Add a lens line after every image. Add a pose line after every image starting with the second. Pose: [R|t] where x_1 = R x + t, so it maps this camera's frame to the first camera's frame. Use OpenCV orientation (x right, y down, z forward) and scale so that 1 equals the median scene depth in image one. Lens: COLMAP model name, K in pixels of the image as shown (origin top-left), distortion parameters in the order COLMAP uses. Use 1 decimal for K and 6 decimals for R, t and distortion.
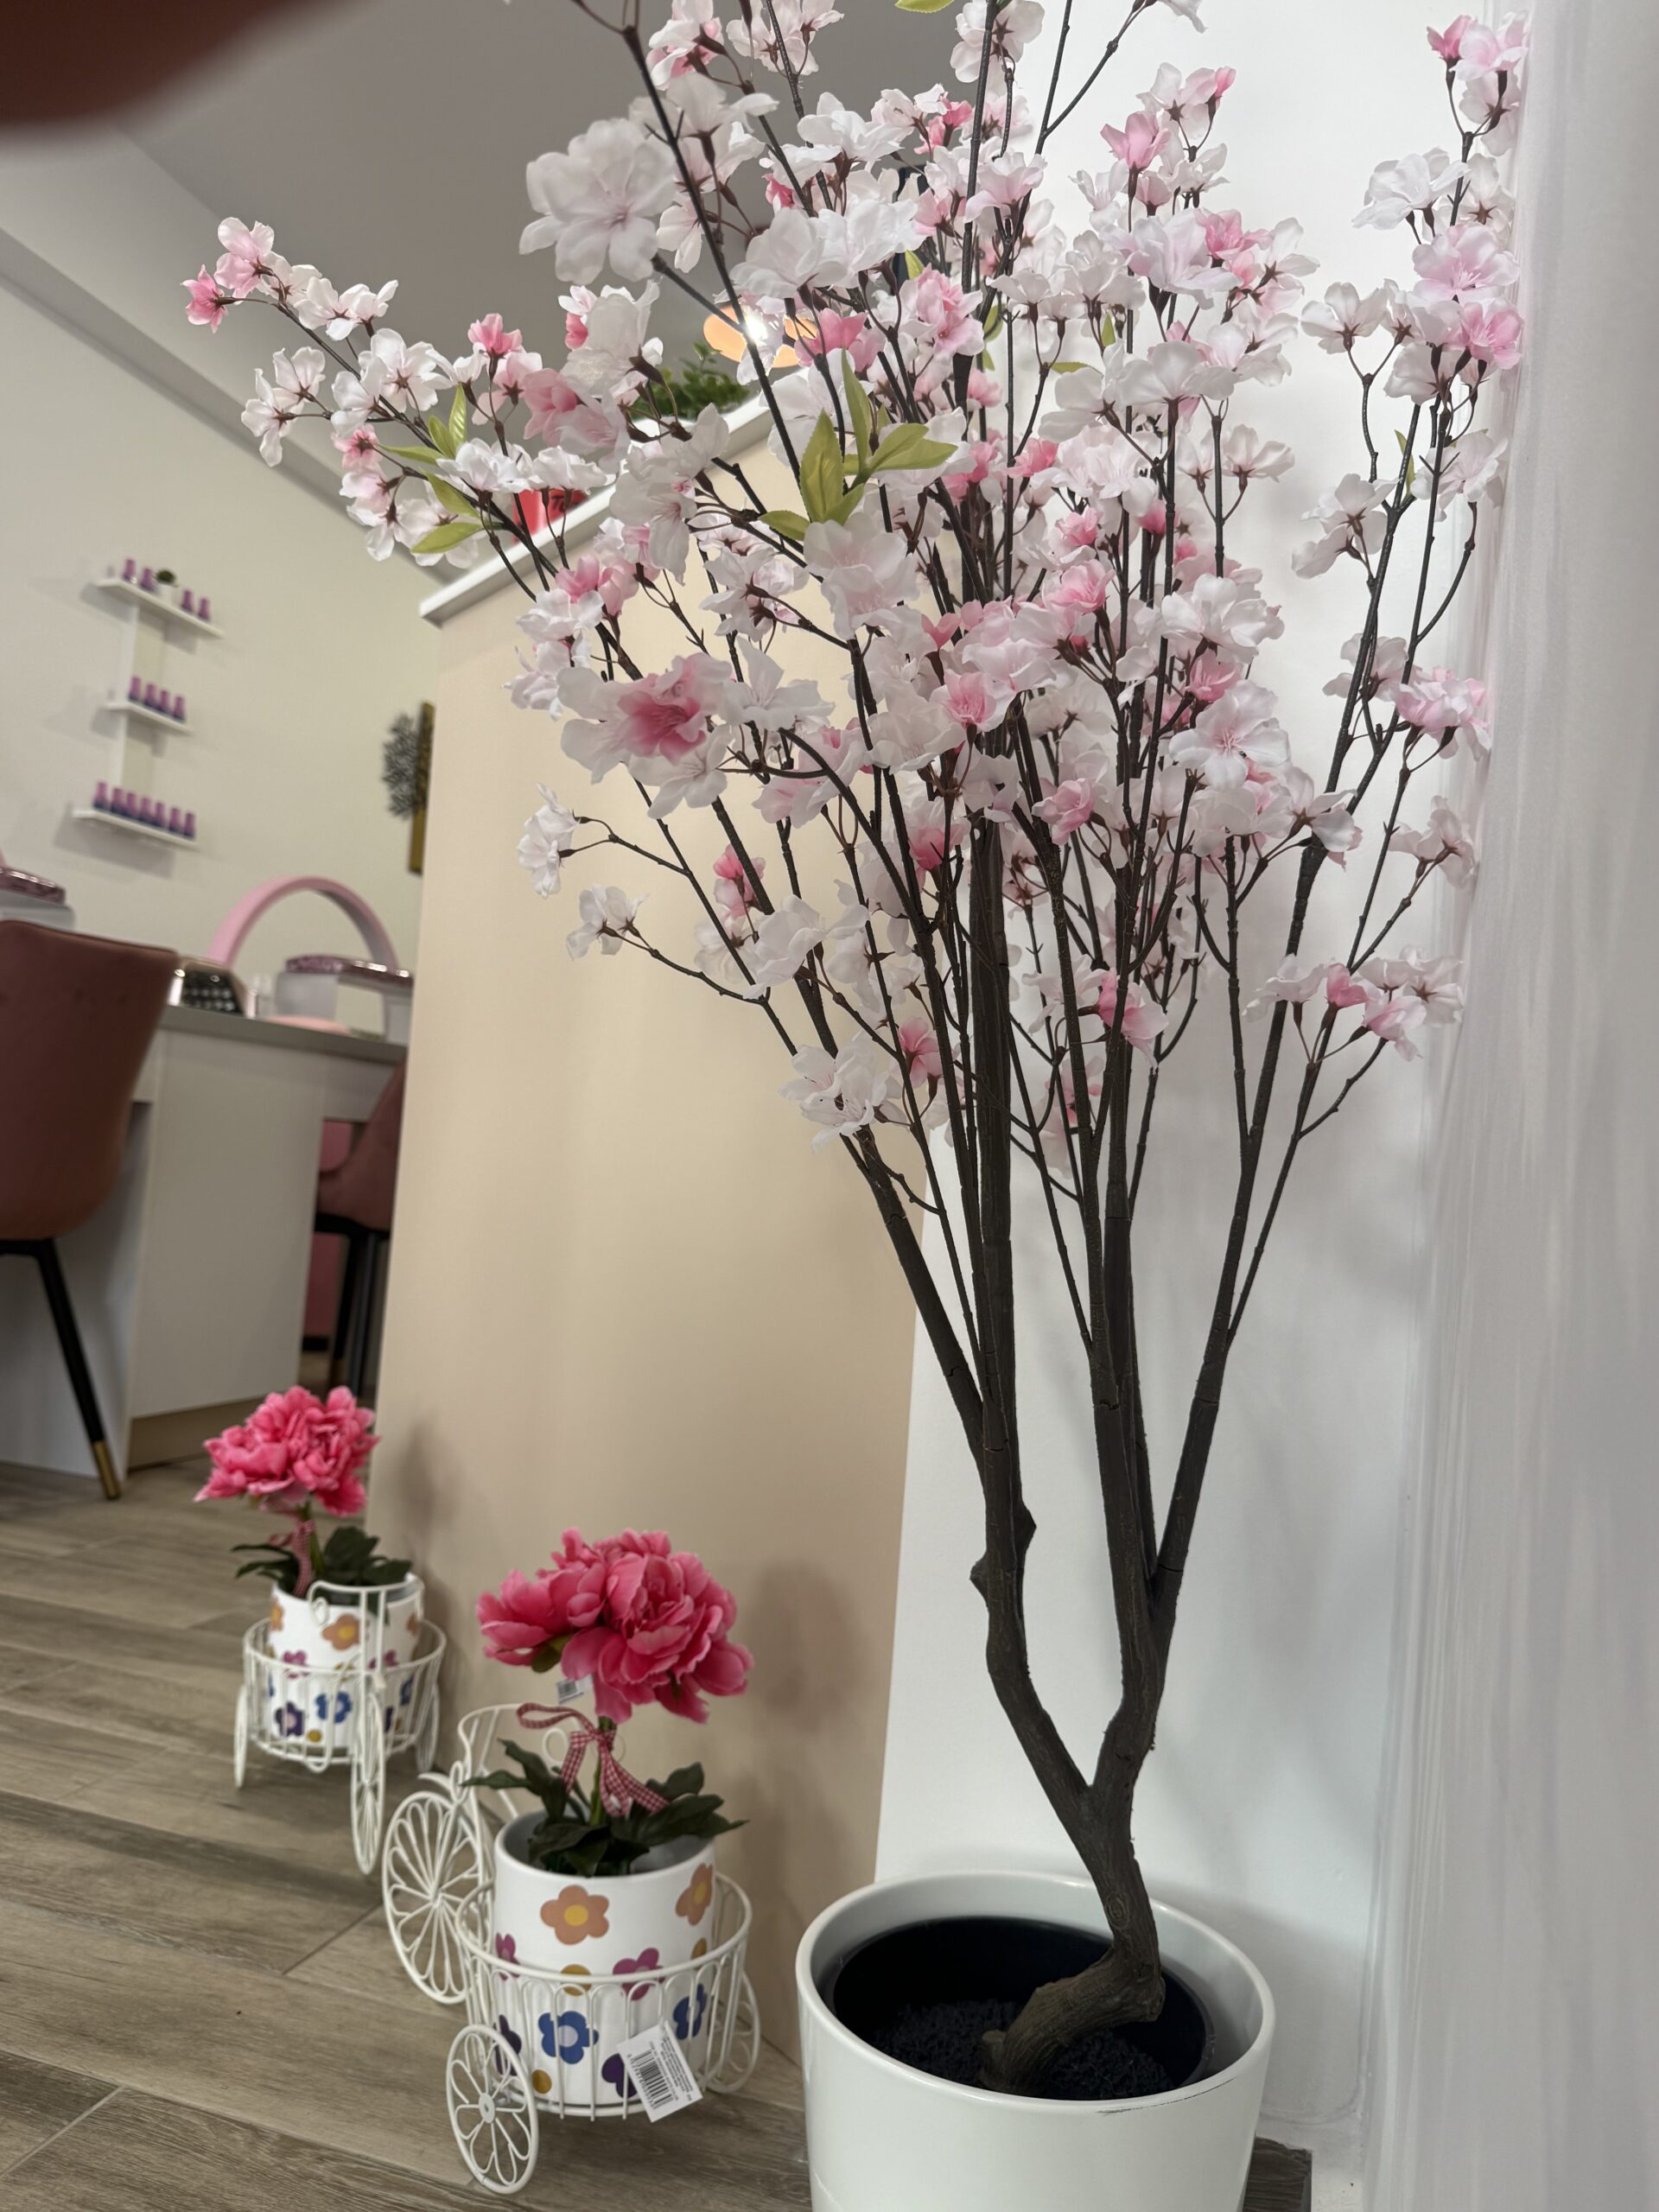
lens RADIAL K [[1630.1, 0, 829.5], [0, 1630.1, 1106.0], [0, 0, 1]] dist [-0.023762, 0.000237]
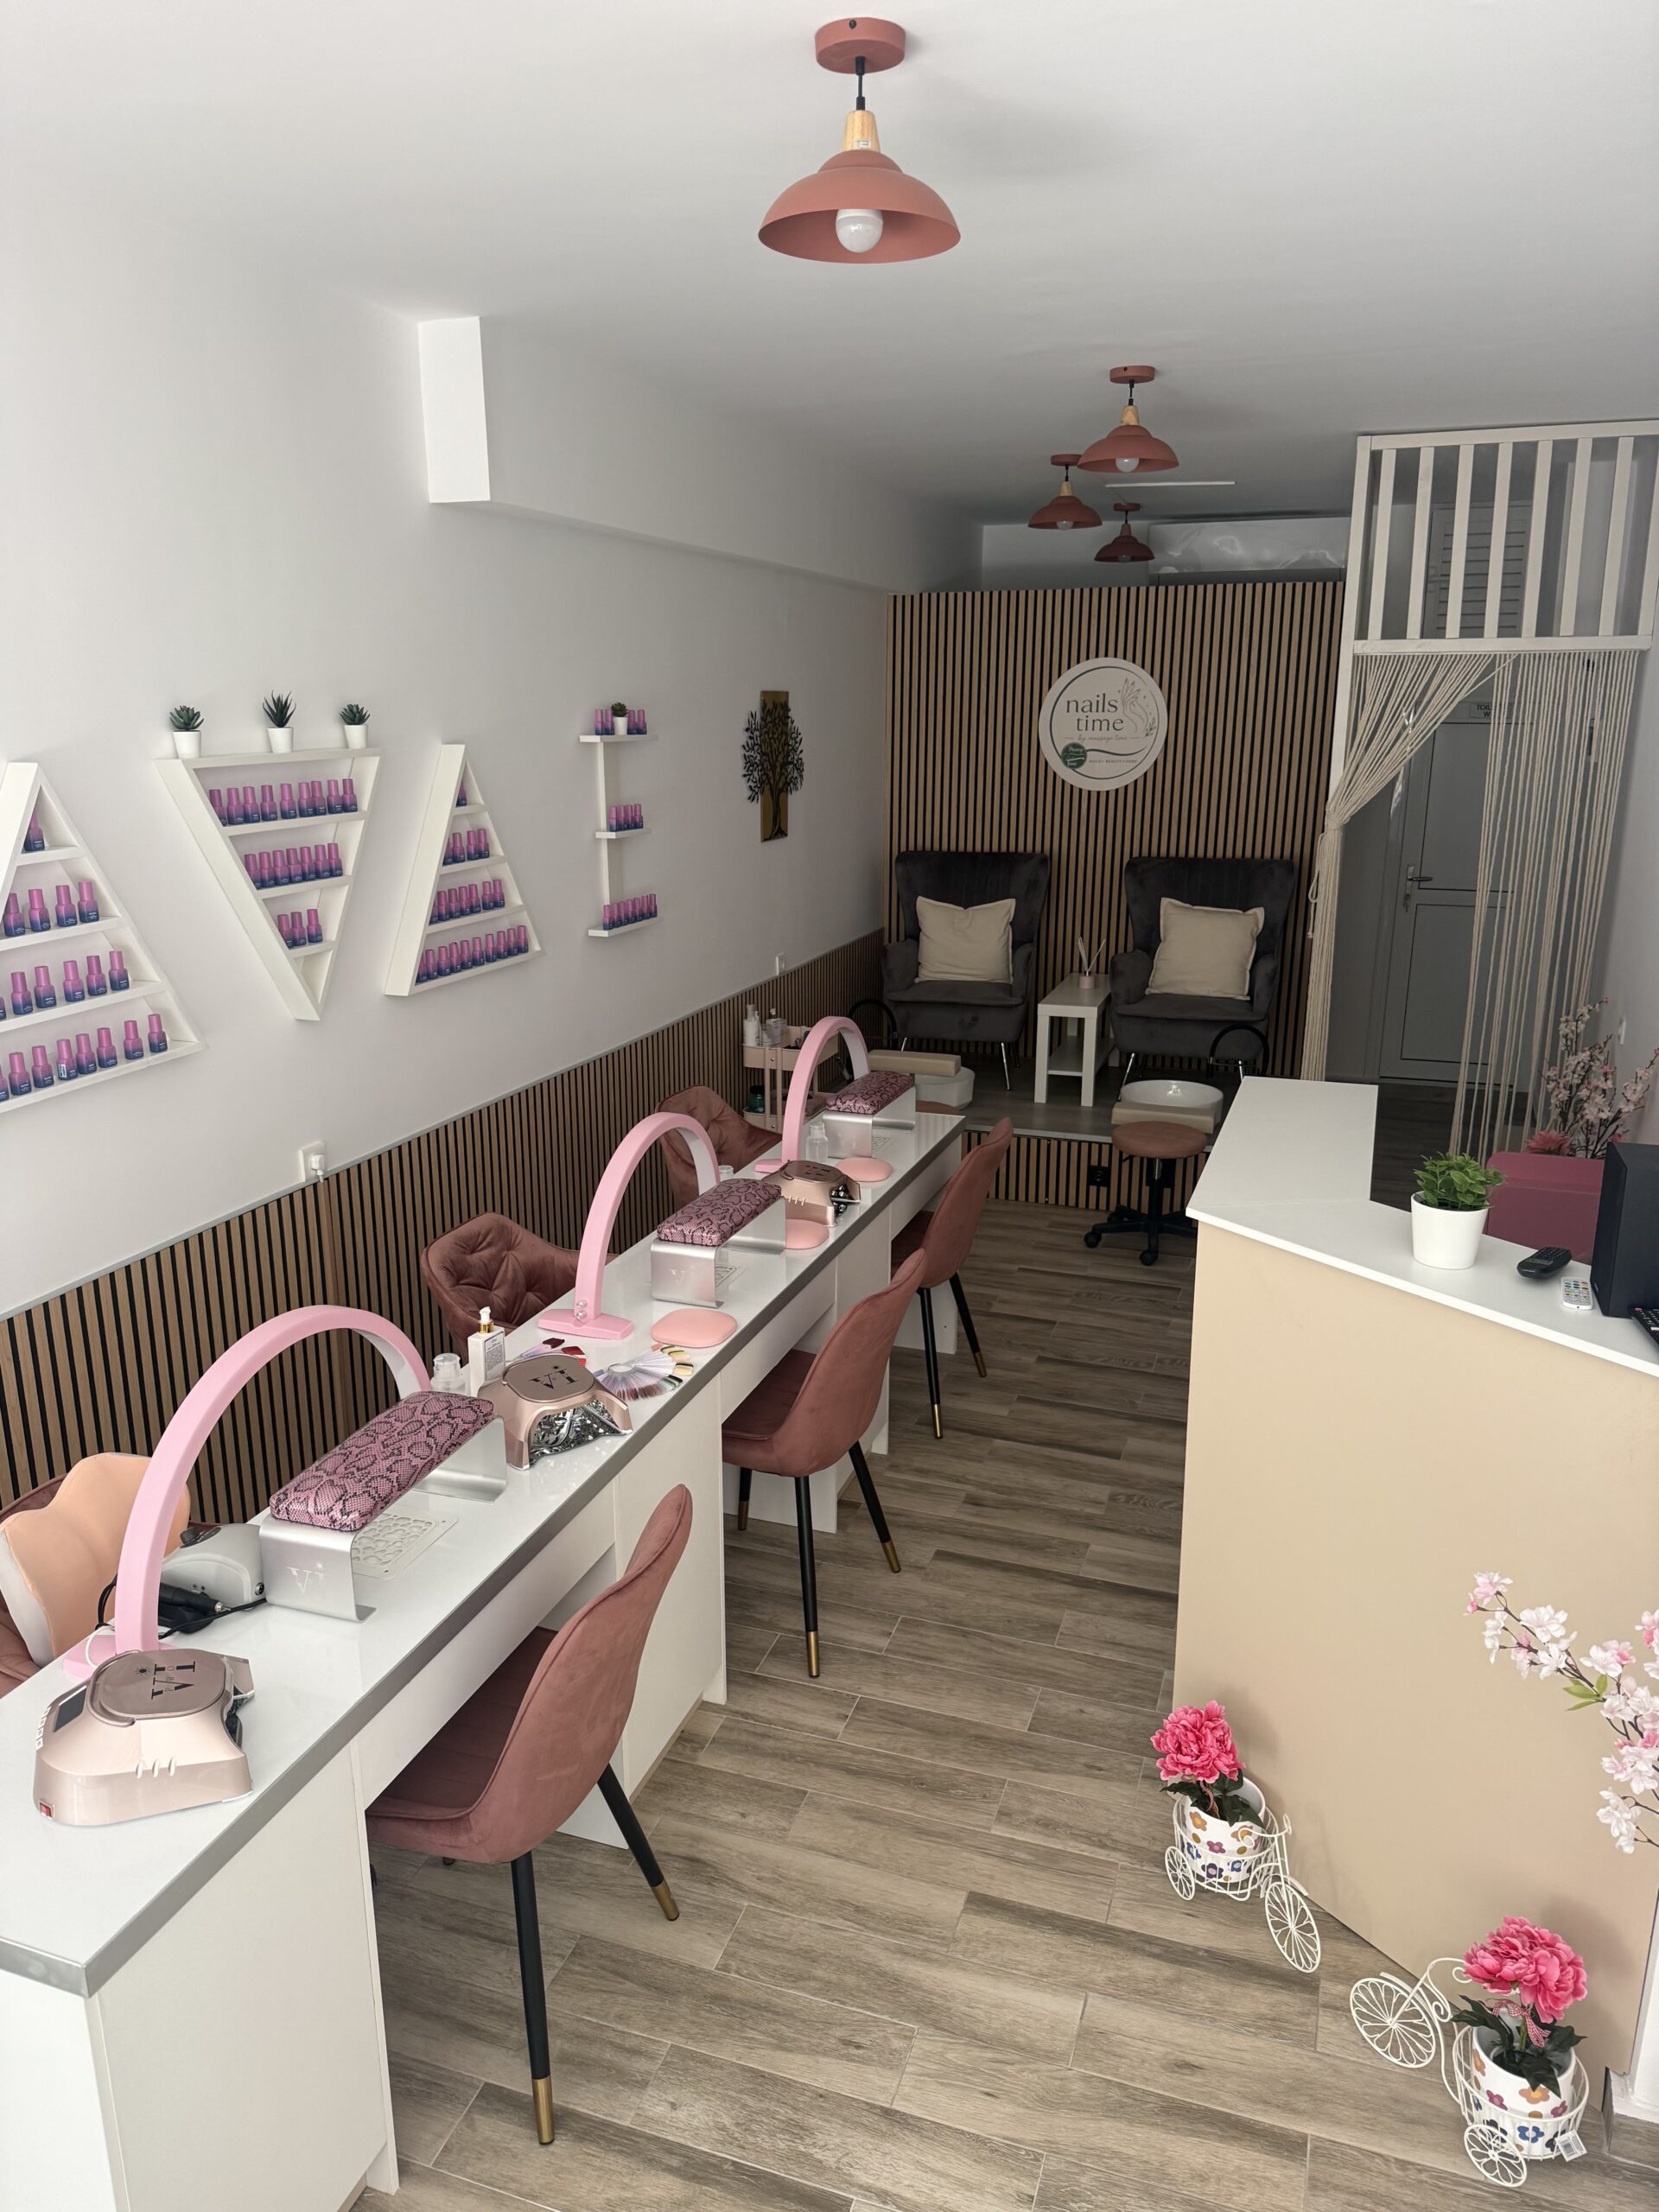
lens RADIAL K [[1560.8, 0, 828.1], [0, 1560.8, 1124.6], [0, 0, 1]] dist [0.135506, -0.167746]
pose [[0.996489, -0.067146, -0.050017, -0.576352], [0.079073, 0.951120, 0.298528, -0.980087], [0.027527, -0.301435, 0.953089, -0.515541]]
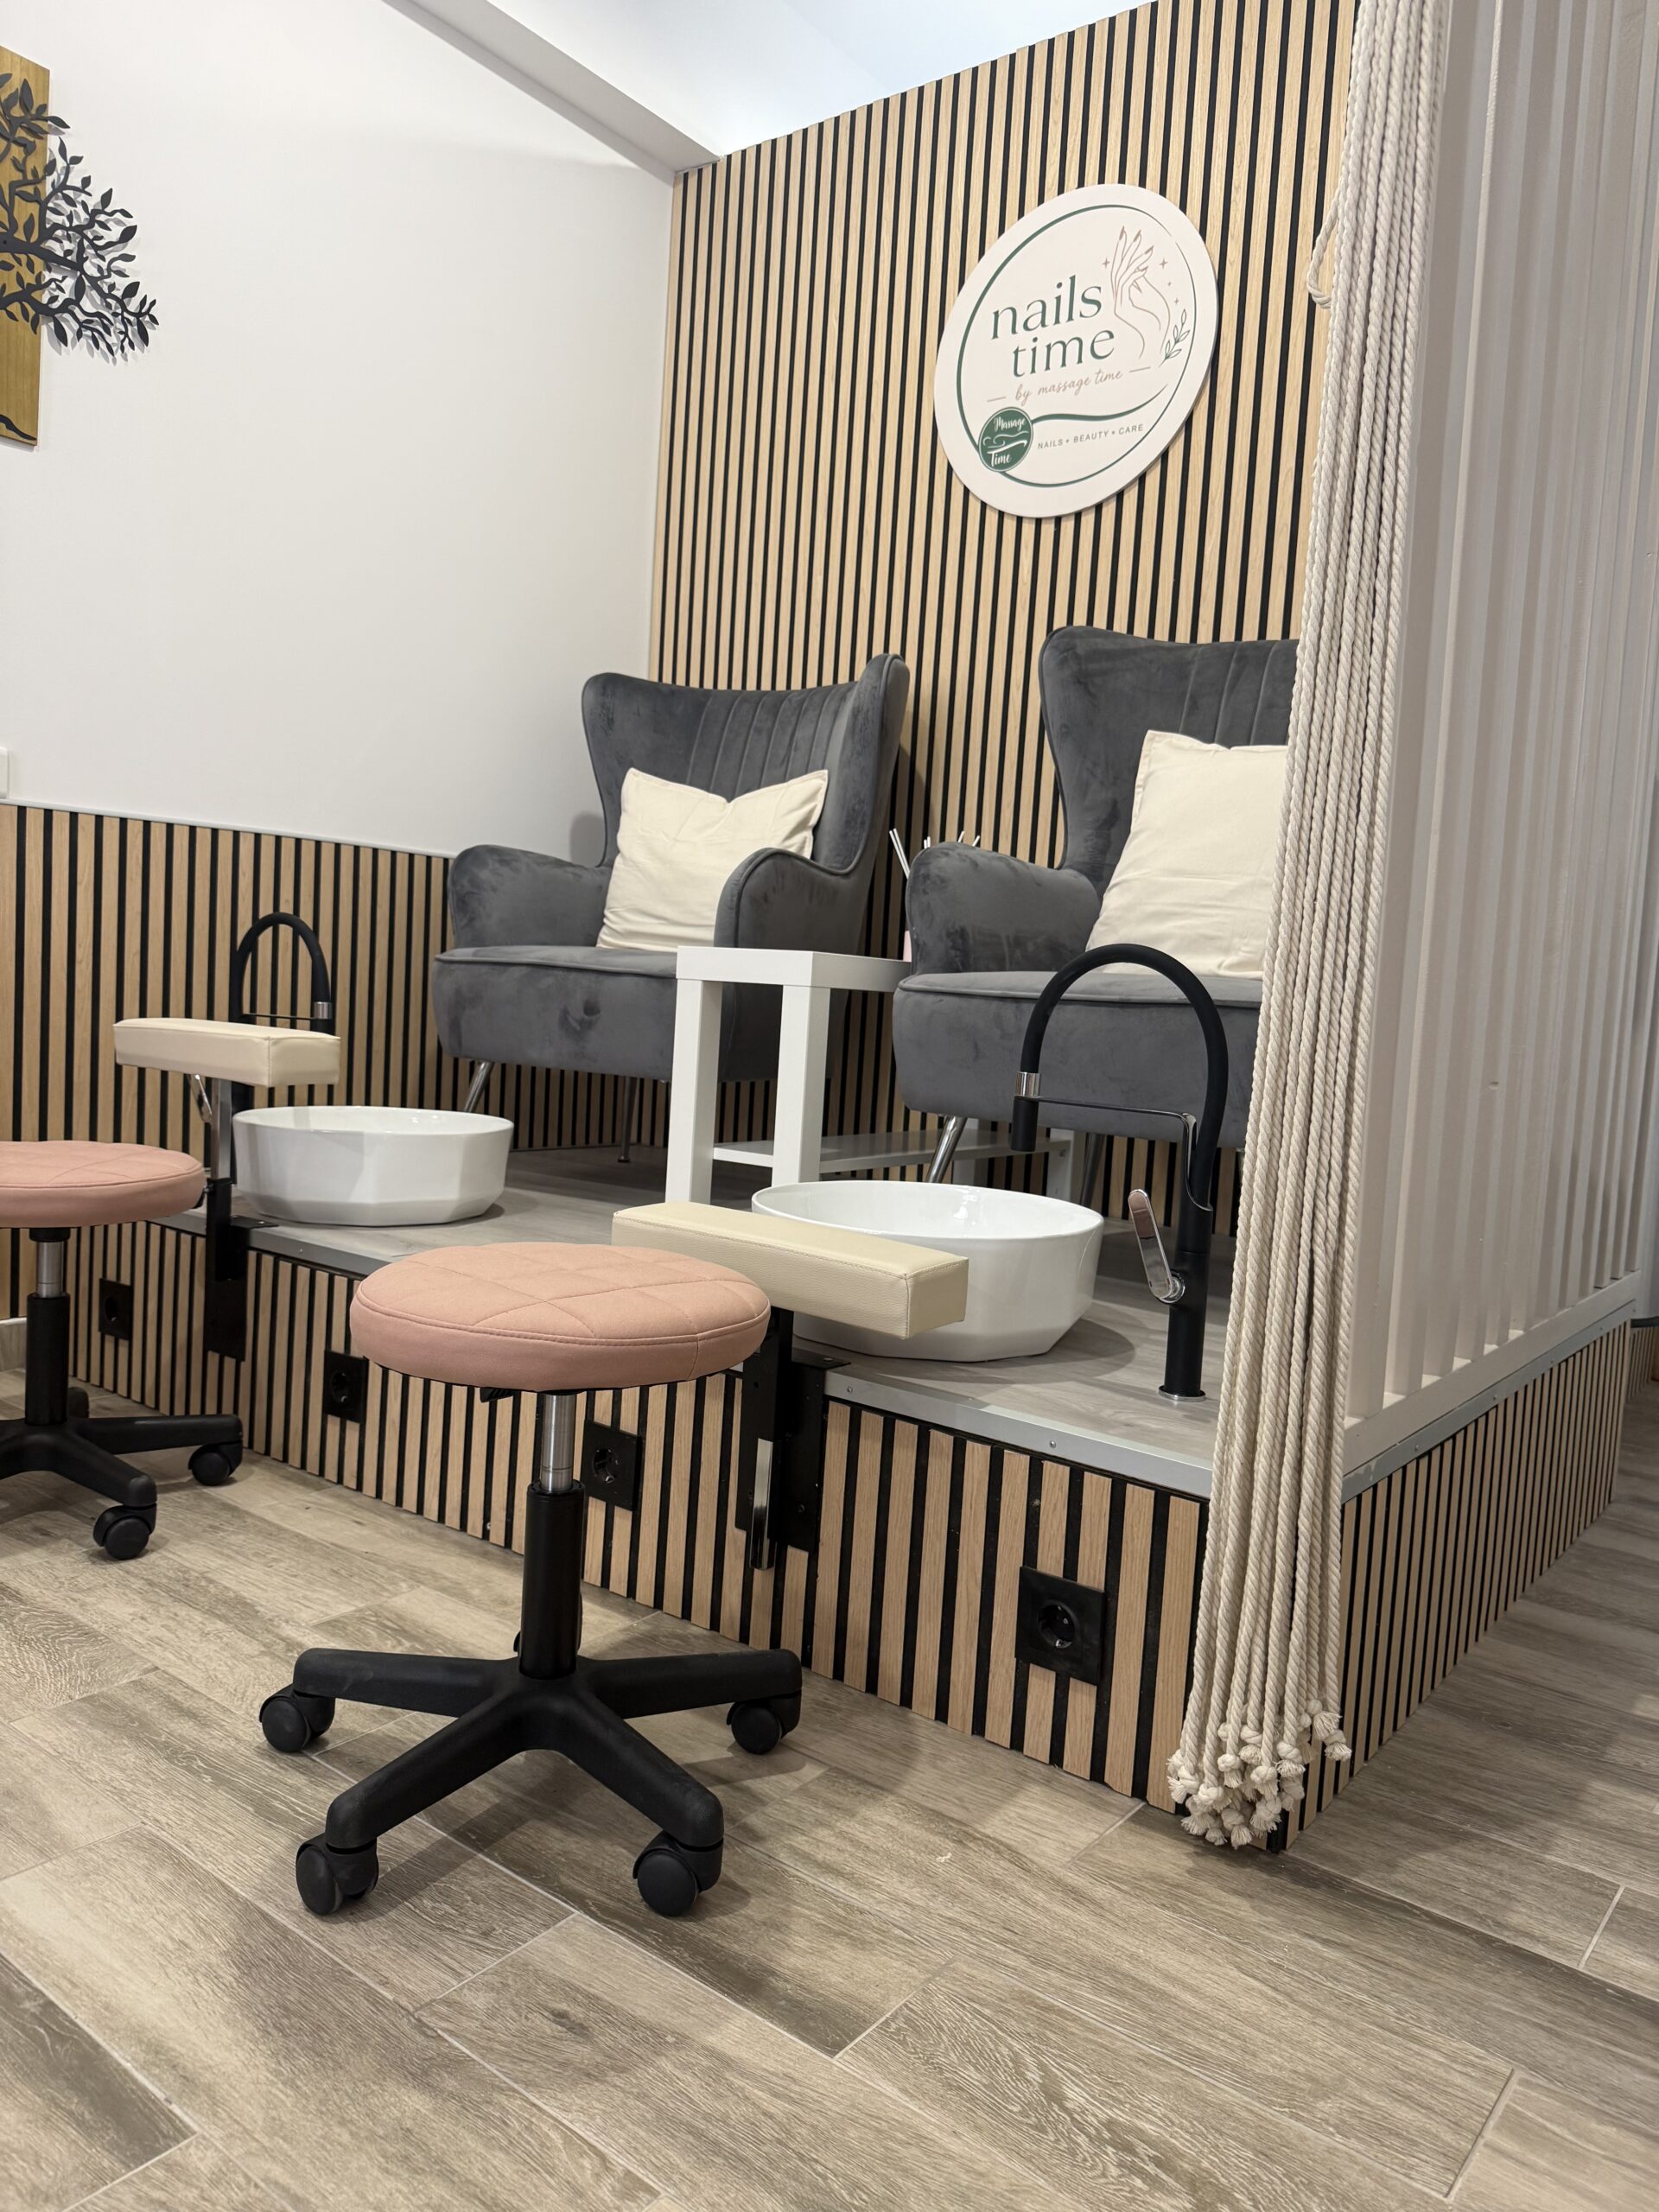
lens RADIAL K [[1557.4, 0, 829.5], [0, 1557.4, 1106.0], [0, 0, 1]] dist [0.036939, -0.000182]
pose [[0.932311, -0.007130, -0.361587, 0.468279], [0.036973, 0.996446, 0.075682, 0.081418], [0.359763, -0.083928, 0.929261, 2.374217]]
